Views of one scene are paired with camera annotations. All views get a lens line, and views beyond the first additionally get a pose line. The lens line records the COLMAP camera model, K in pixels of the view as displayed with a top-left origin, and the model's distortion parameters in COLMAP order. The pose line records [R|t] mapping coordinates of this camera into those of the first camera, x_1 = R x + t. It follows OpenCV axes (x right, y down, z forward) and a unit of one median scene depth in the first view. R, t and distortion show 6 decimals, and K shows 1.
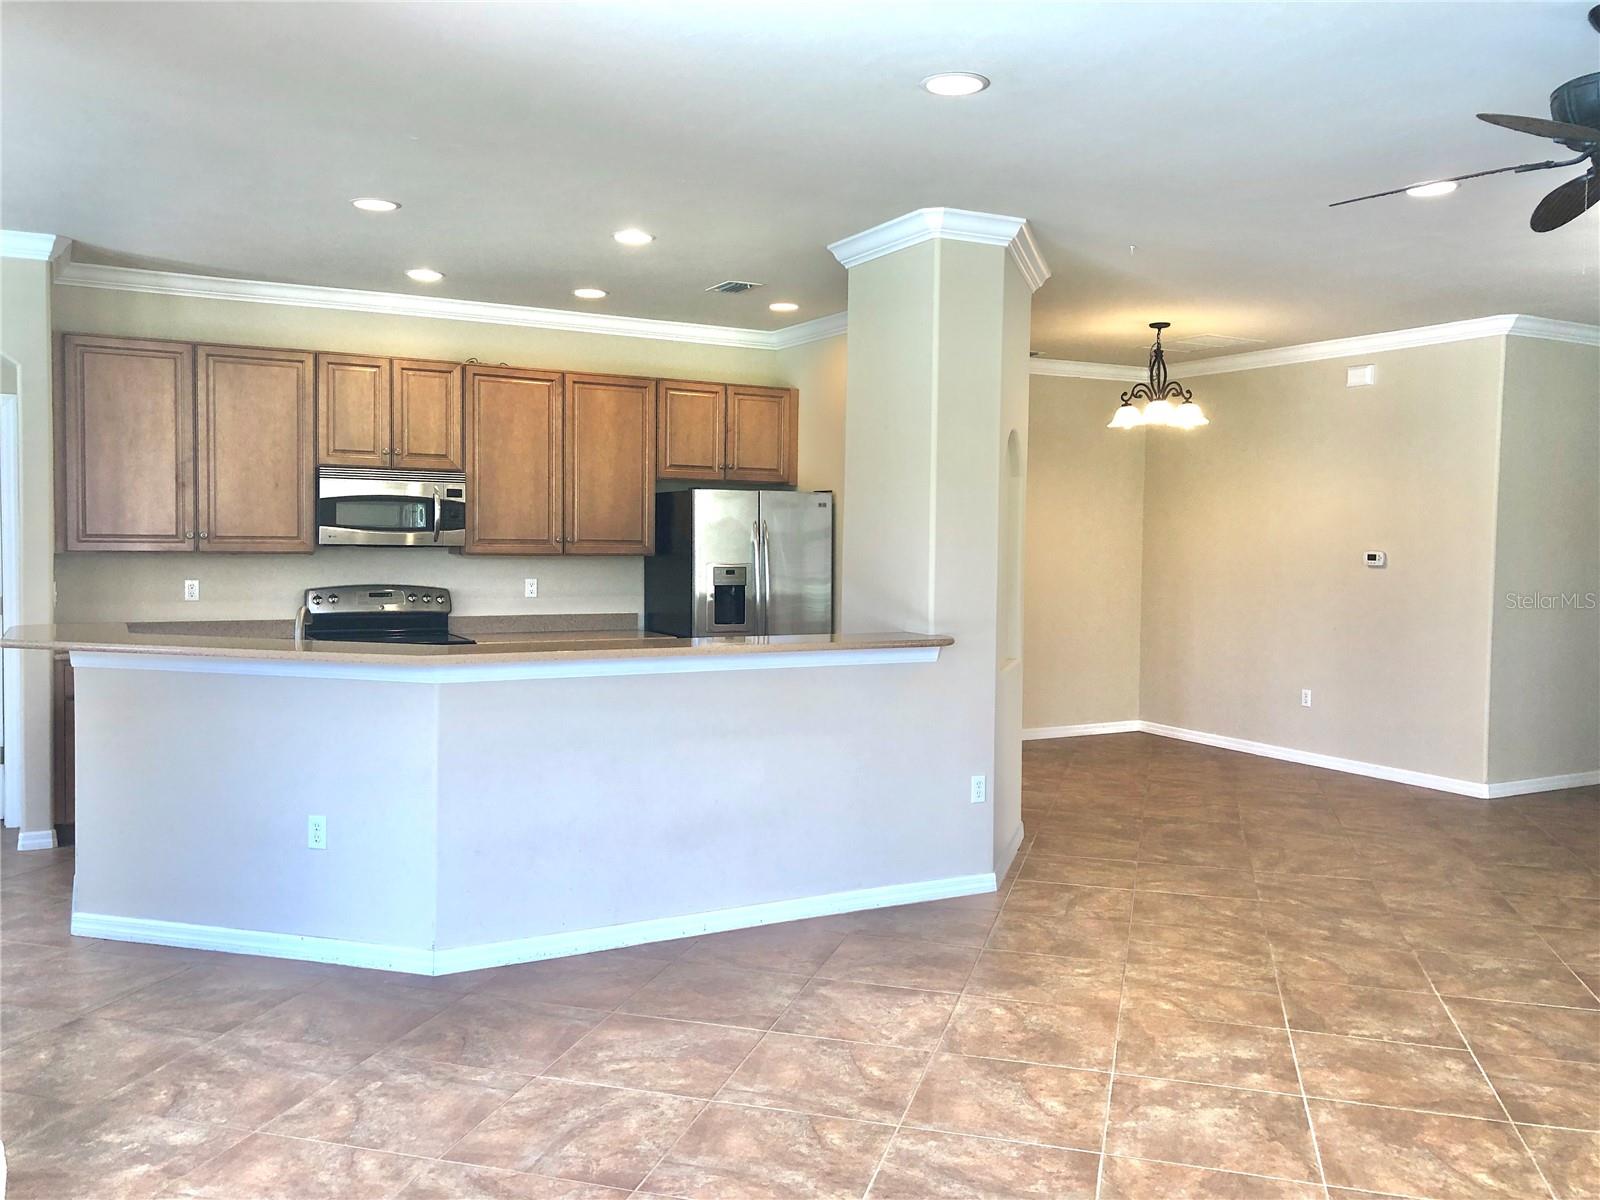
lens RADIAL K [[1293.8, 0, 805.9], [0, 1293.8, 601.4], [0, 0, 1]] dist [0.066160, -0.005644]
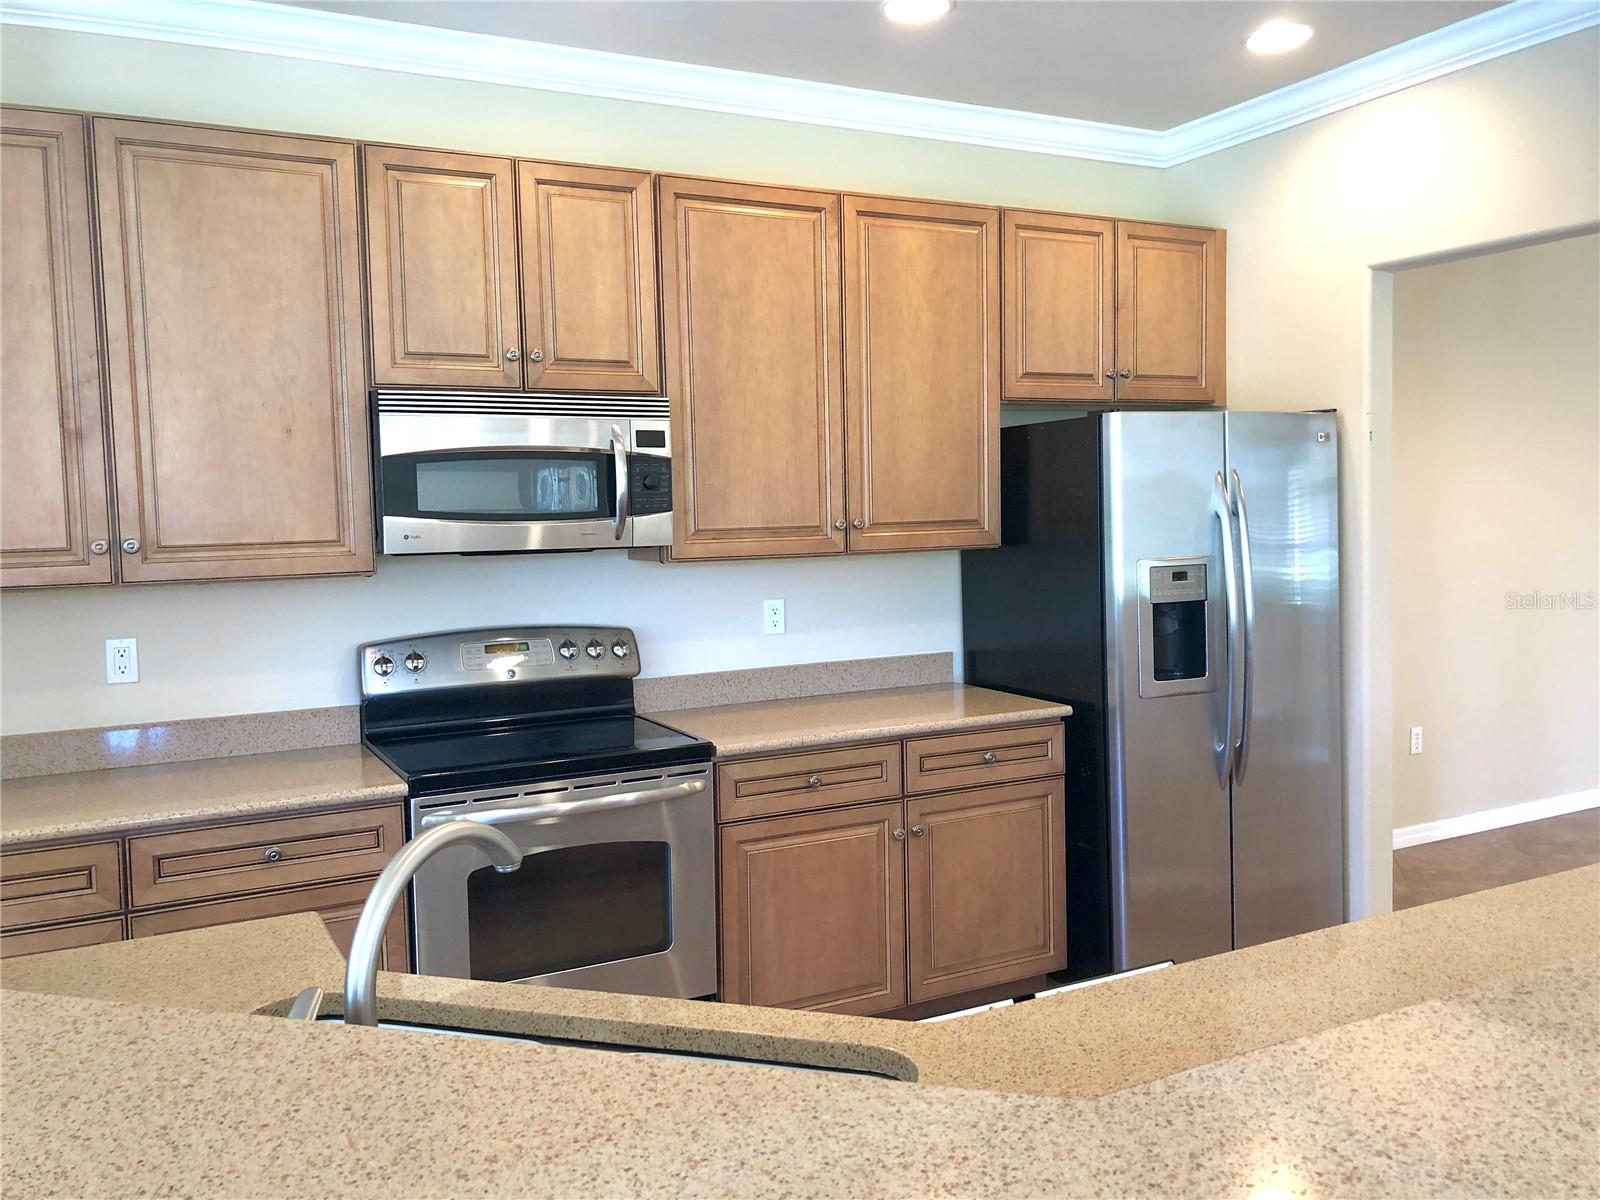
lens RADIAL K [[1297.8, 0, 800.1], [0, 1297.8, 583.6], [0, 0, 1]] dist [0.095541, -0.006365]
pose [[0.998762, -0.033936, -0.036377, -0.197016], [0.034415, 0.999328, 0.012631, -0.032744], [0.035924, -0.013867, 0.999258, 0.509920]]
